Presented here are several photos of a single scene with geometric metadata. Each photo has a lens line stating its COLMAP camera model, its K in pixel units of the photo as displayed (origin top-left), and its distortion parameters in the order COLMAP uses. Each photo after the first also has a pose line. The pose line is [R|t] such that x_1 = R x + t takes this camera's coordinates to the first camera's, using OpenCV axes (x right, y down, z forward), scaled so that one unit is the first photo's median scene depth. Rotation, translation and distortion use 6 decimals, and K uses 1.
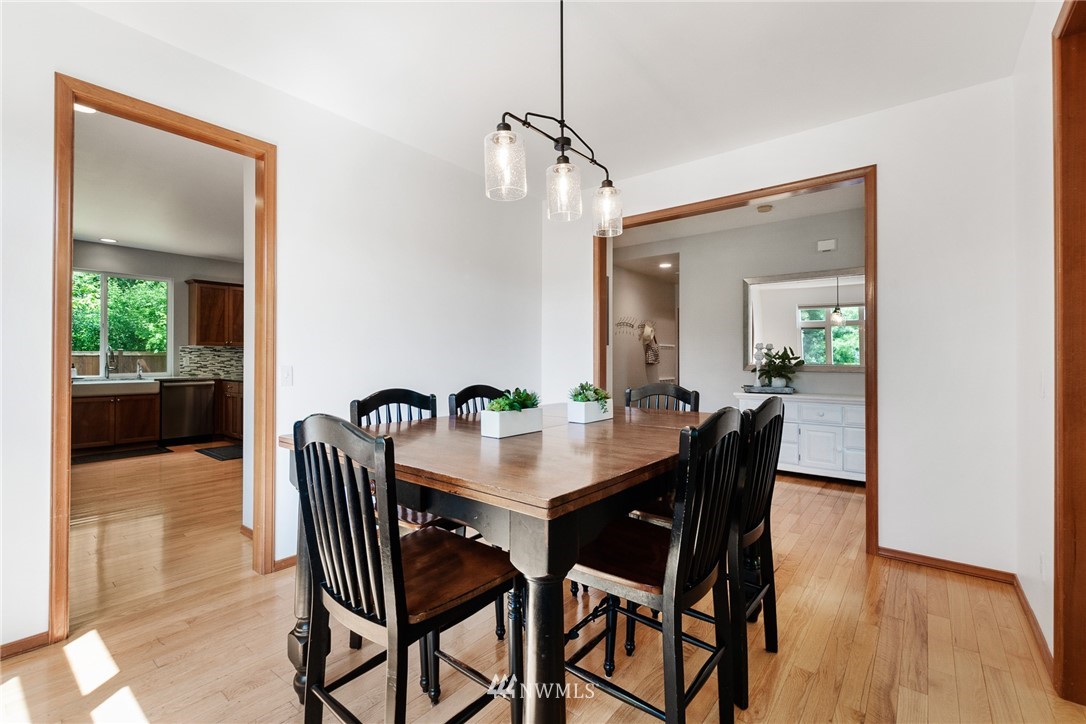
lens RADIAL K [[476.3, 0, 544.2], [0, 476.3, 355.5], [0, 0, 1]] dist [0.006712, -0.003522]
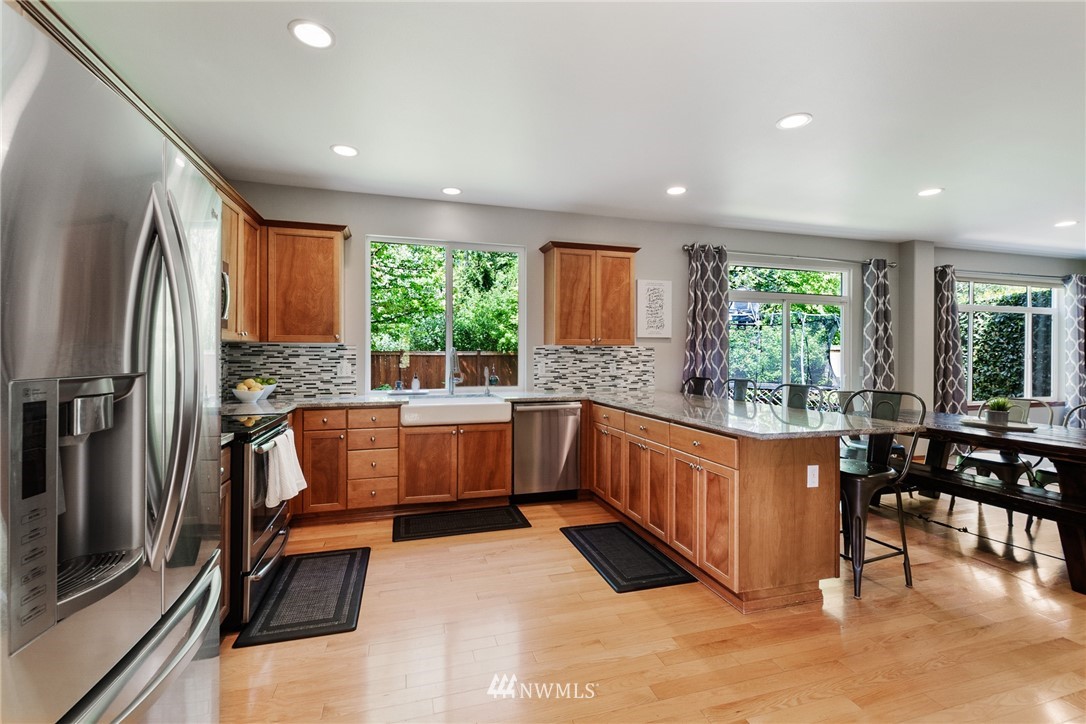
lens RADIAL K [[476.3, 0, 541.3], [0, 476.3, 353.3], [0, 0, 1]] dist [0.006712, -0.003522]
pose [[0.822118, -0.001406, -0.569315, -0.369893], [0.002248, 0.999997, 0.000777, -0.009891], [0.569312, -0.001918, 0.822119, 0.451659]]
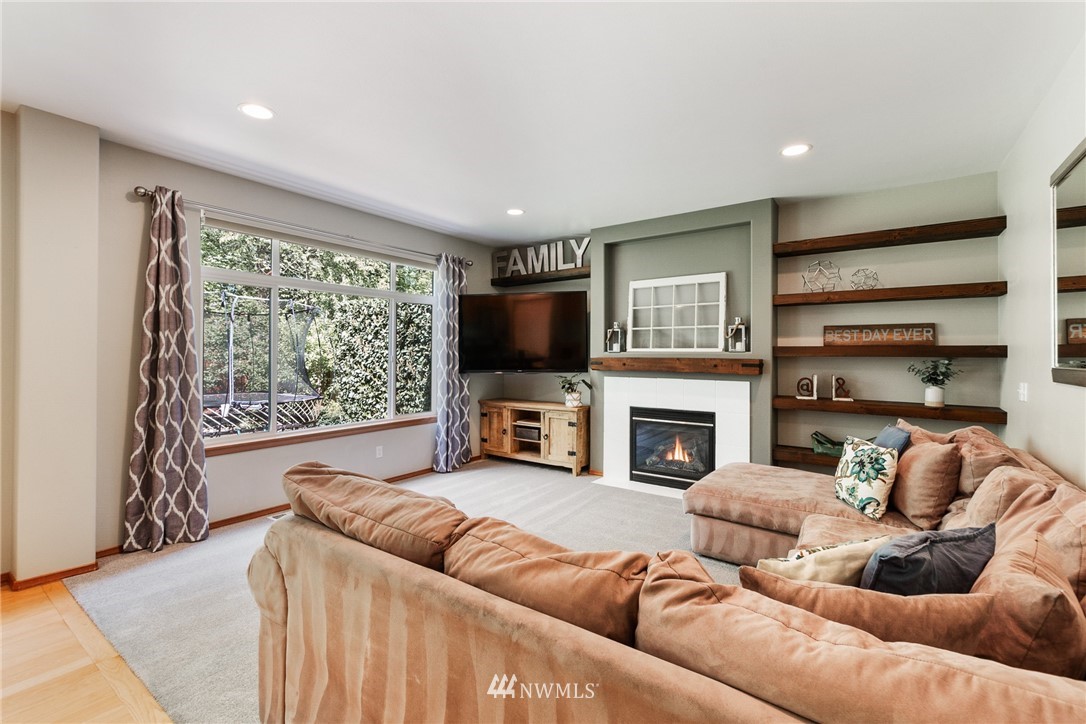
lens RADIAL K [[476.3, 0, 541.0], [0, 476.3, 353.0], [0, 0, 1]] dist [0.006712, -0.003522]
pose [[0.998645, 0.003301, 0.051944, 0.082608], [-0.003434, 0.999991, 0.002476, -0.011603], [-0.051935, -0.002651, 0.998647, 1.105398]]
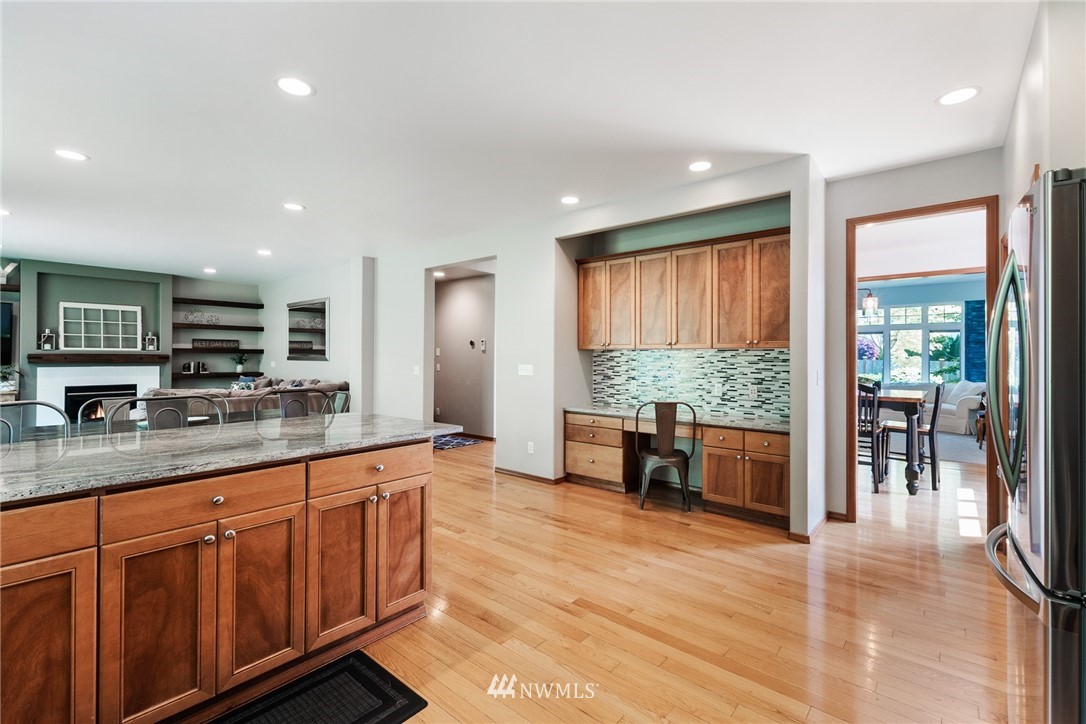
lens RADIAL K [[476.3, 0, 541.9], [0, 476.3, 353.0], [0, 0, 1]] dist [0.006712, -0.003522]
pose [[0.024130, 0.006264, 0.999689, -0.782231], [-0.009036, 0.999941, -0.006047, -0.008238], [-0.999668, -0.008888, 0.024185, 0.724244]]
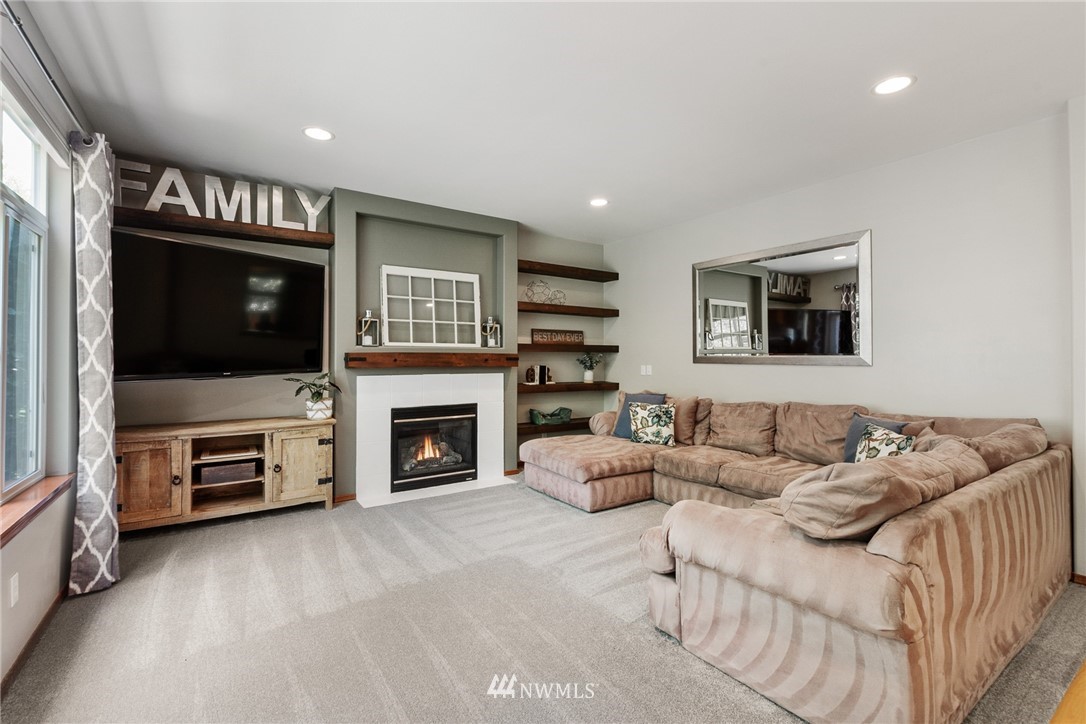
lens RADIAL K [[476.3, 0, 544.6], [0, 476.3, 353.6], [0, 0, 1]] dist [0.006712, -0.003522]
pose [[0.294704, 0.004881, 0.955576, -0.281507], [-0.007069, 0.999971, -0.002927, -0.001675], [-0.955562, -0.005892, 0.294730, 1.433942]]
